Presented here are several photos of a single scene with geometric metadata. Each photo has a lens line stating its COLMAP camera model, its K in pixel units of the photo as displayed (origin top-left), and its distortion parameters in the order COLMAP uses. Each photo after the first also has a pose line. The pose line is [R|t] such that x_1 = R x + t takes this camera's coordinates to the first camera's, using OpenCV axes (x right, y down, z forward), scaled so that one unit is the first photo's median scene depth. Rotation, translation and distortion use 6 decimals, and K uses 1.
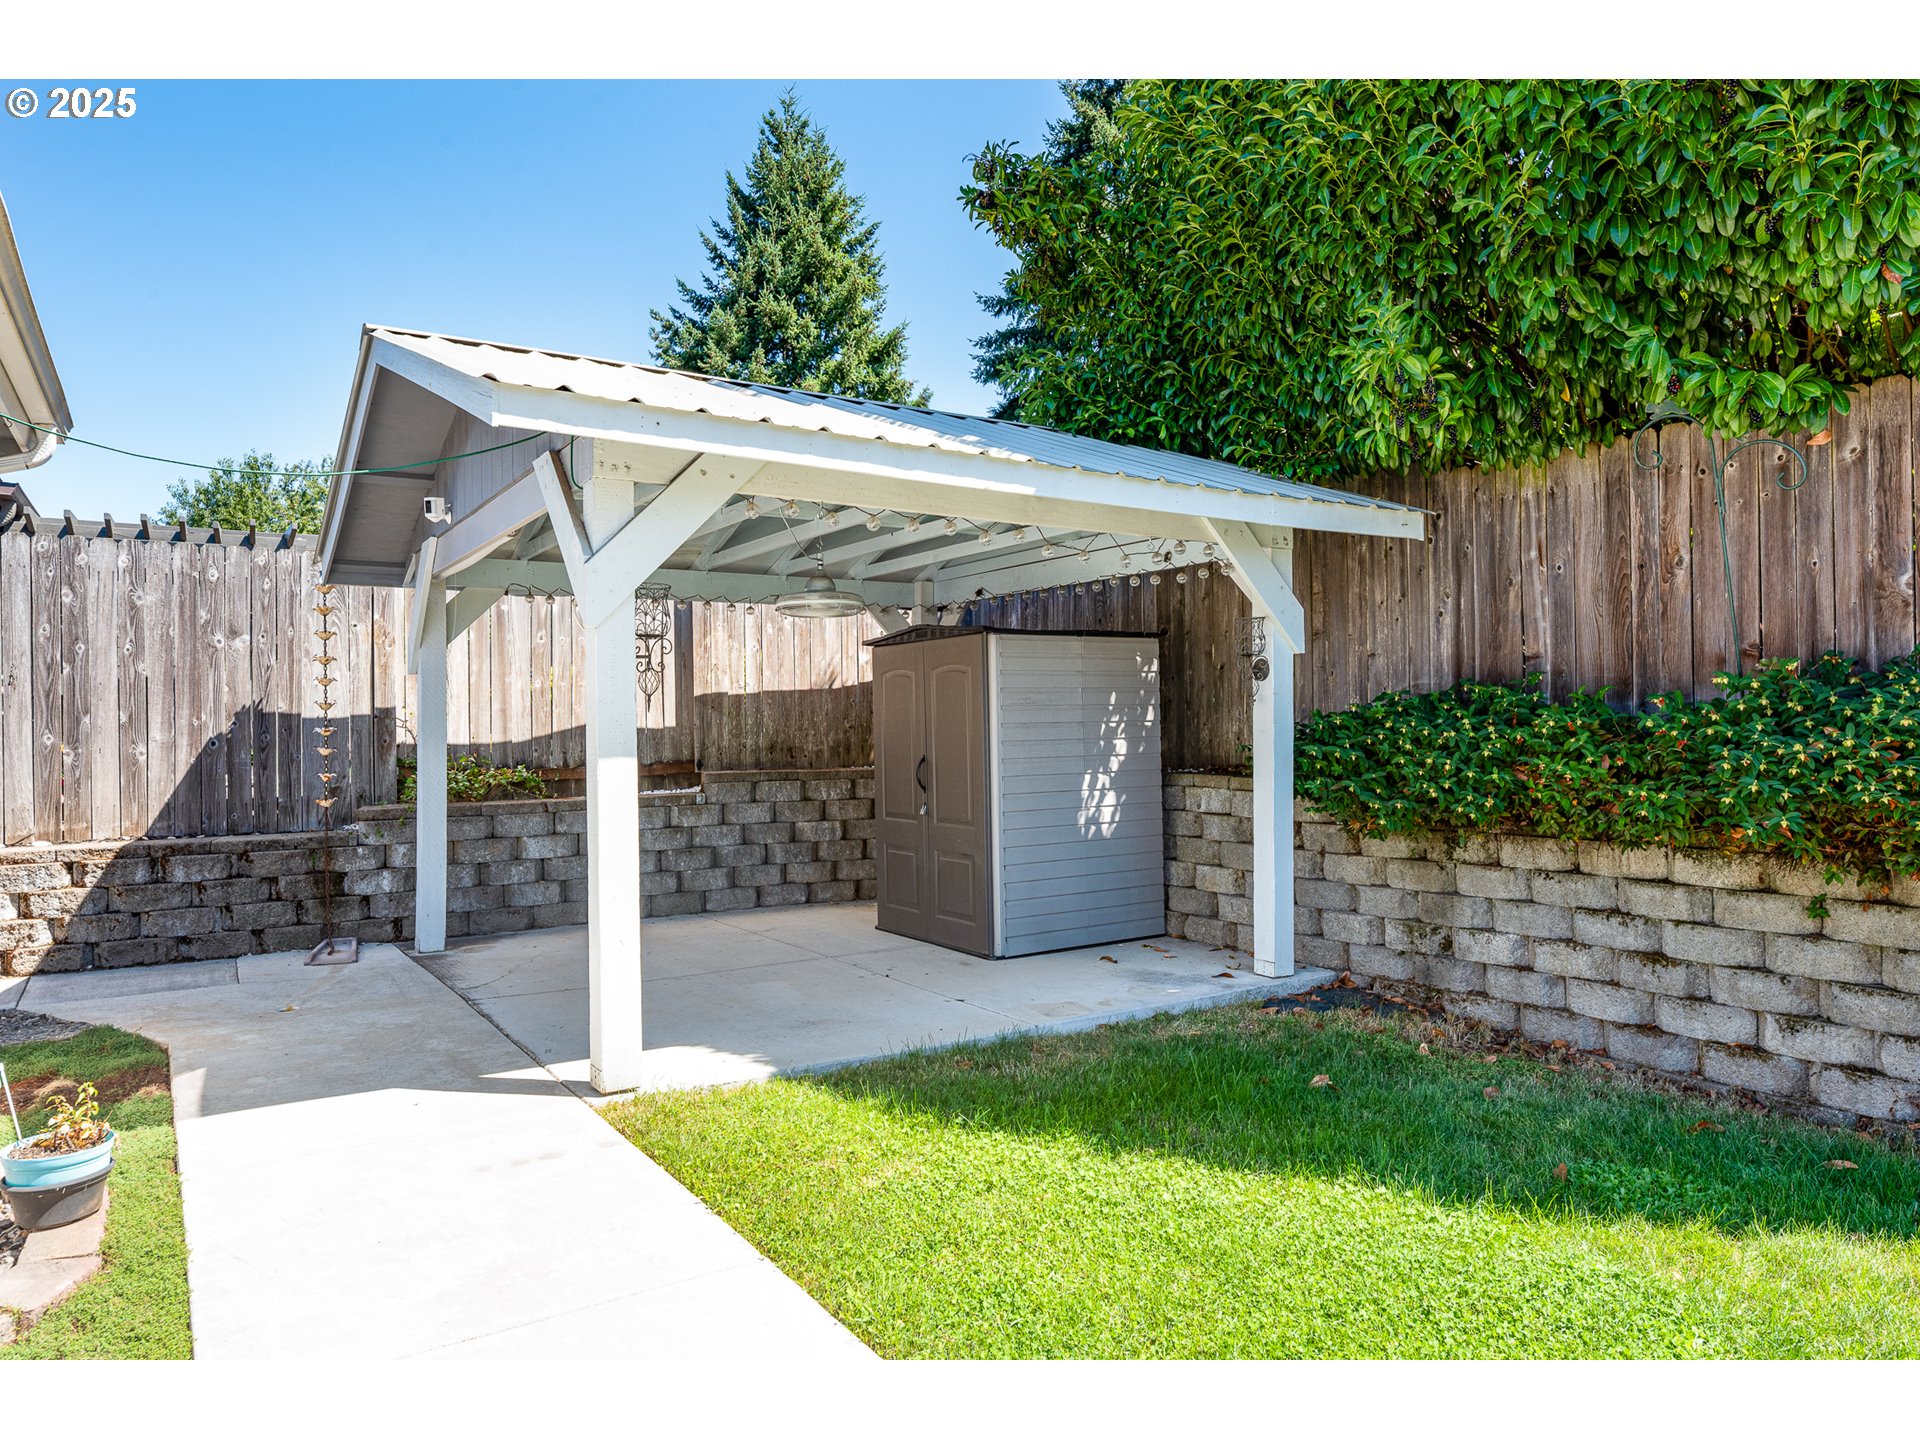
lens RADIAL K [[1240.9, 0, 960.0], [0, 1240.9, 720.0], [0, 0, 1]] dist [0.010357, 0.002080]
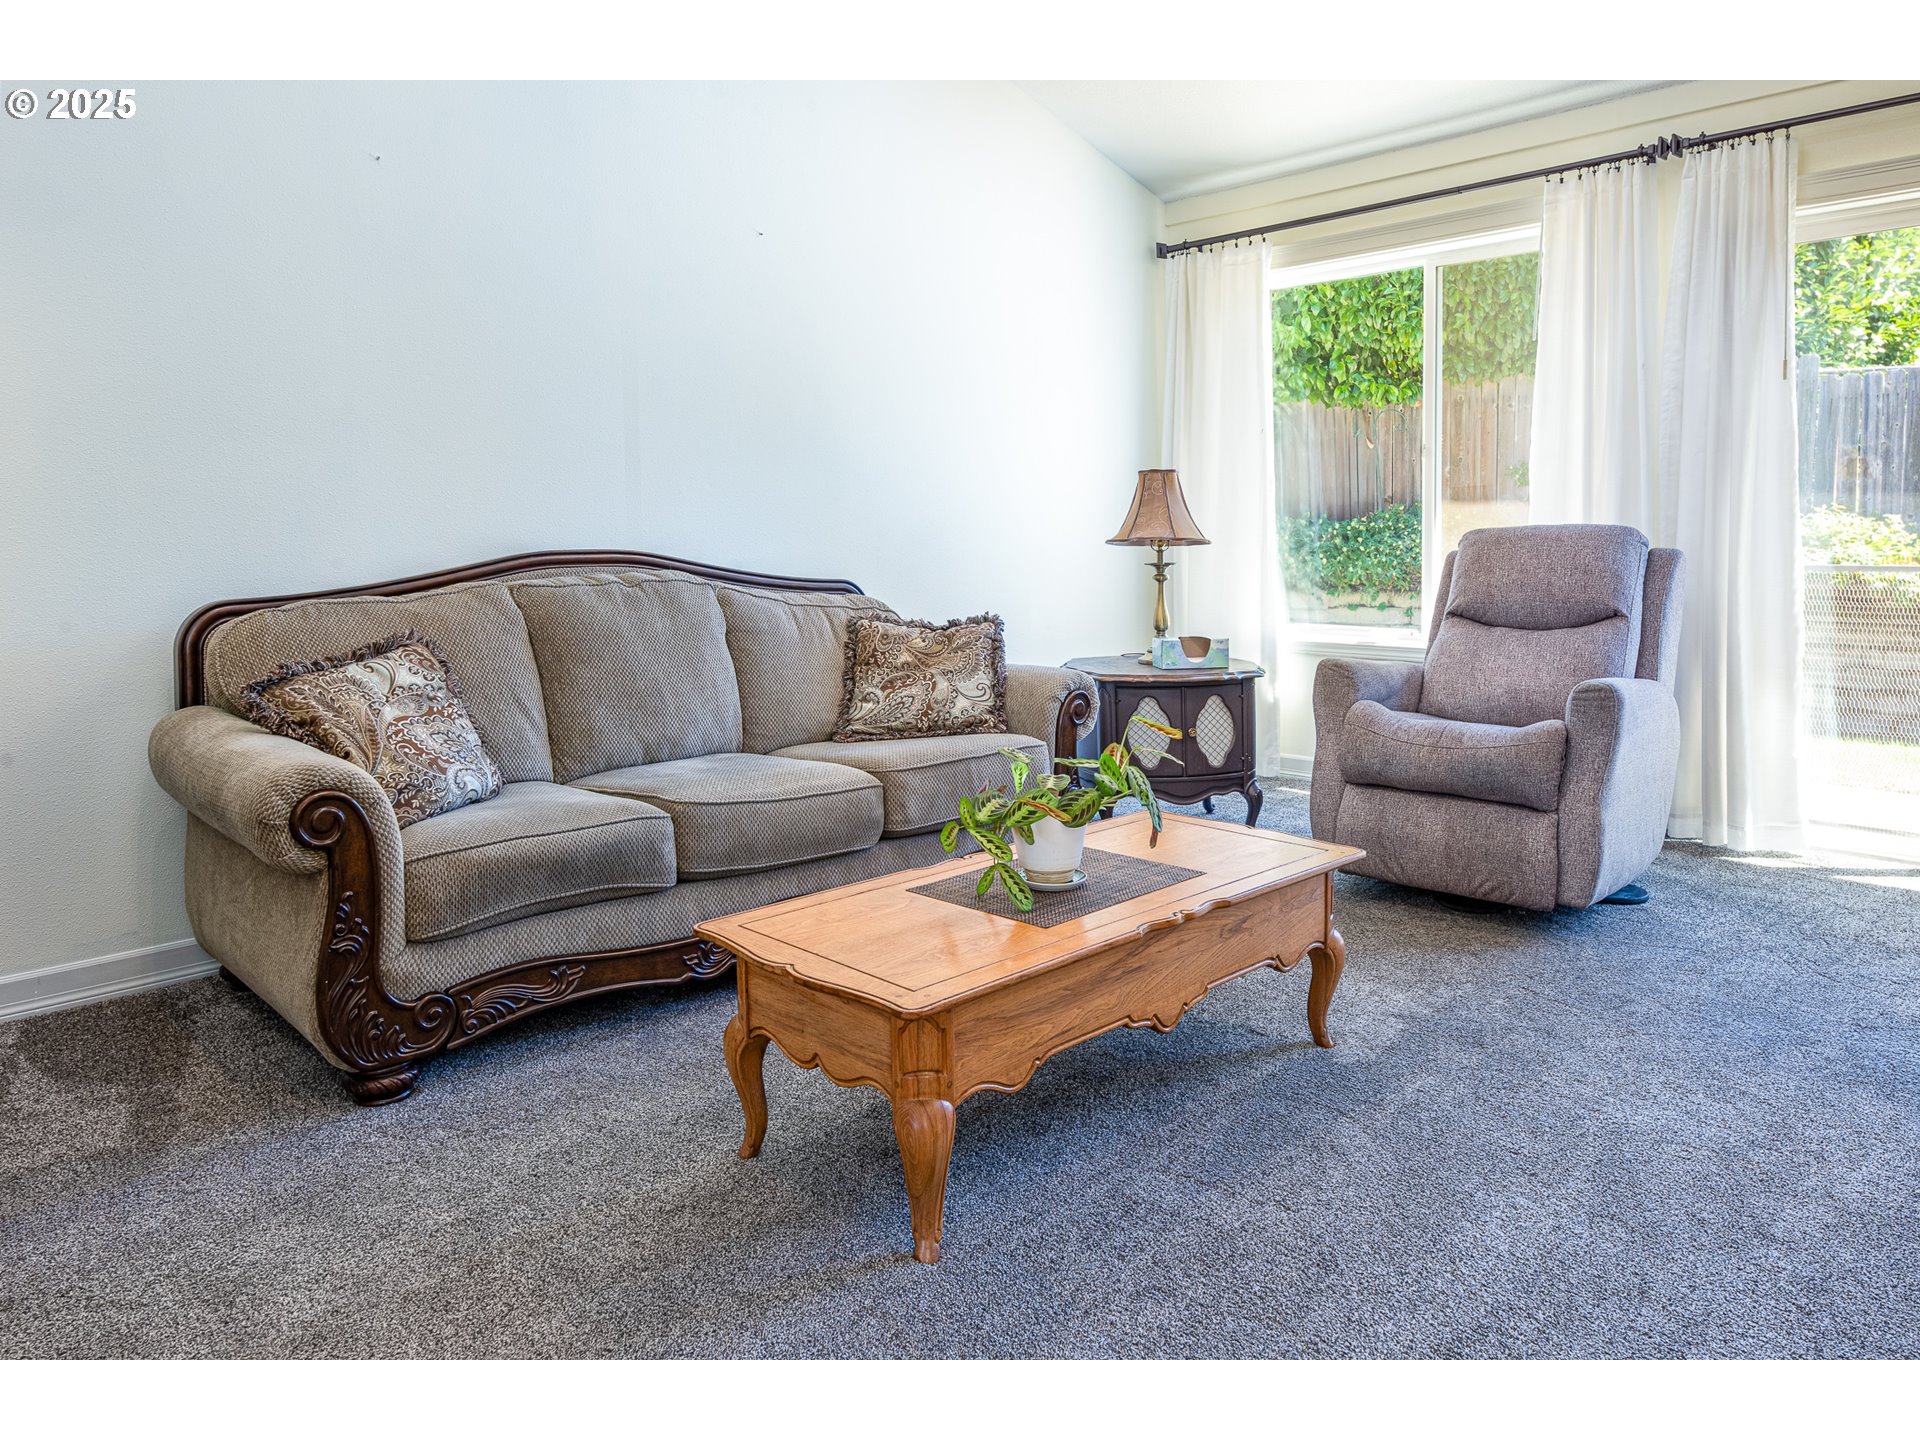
lens RADIAL K [[1279.6, 0, 1035.9], [0, 1279.6, 603.2], [0, 0, 1]] dist [0.006834, 0.000807]
pose [[0.965381, -0.014594, 0.260434, -0.554827], [-0.001655, 0.998071, 0.062062, -0.012028], [-0.260837, -0.060344, 0.963495, -1.024152]]
